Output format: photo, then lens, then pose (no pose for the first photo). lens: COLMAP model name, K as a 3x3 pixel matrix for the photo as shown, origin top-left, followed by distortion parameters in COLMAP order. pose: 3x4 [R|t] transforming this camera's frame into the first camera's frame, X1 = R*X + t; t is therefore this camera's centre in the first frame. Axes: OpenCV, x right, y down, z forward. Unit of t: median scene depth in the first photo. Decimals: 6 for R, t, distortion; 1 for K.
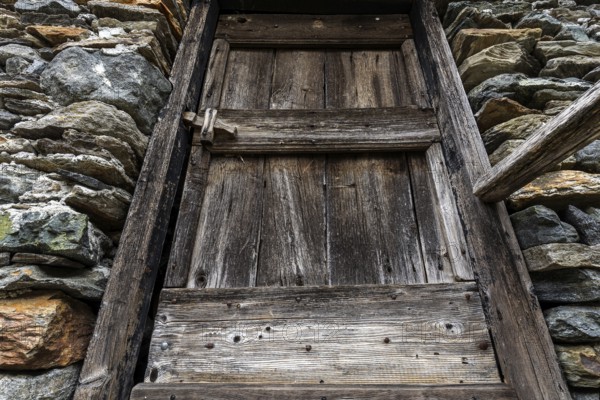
lens RADIAL K [[278.1, 0, 304.9], [0, 278.1, 202.2], [0, 0, 1]] dist [-0.003123, -0.000140]
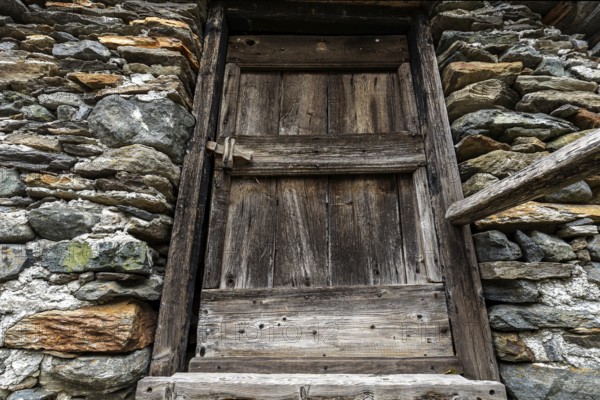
lens RADIAL K [[298.1, 0, 304.3], [0, 298.1, 201.8], [0, 0, 1]] dist [0.001507, -0.000080]
pose [[0.999982, -0.005934, -0.000368, -0.029603], [0.005917, 0.987351, 0.158440, -0.299879], [-0.000577, -0.158439, 0.987369, -0.300435]]
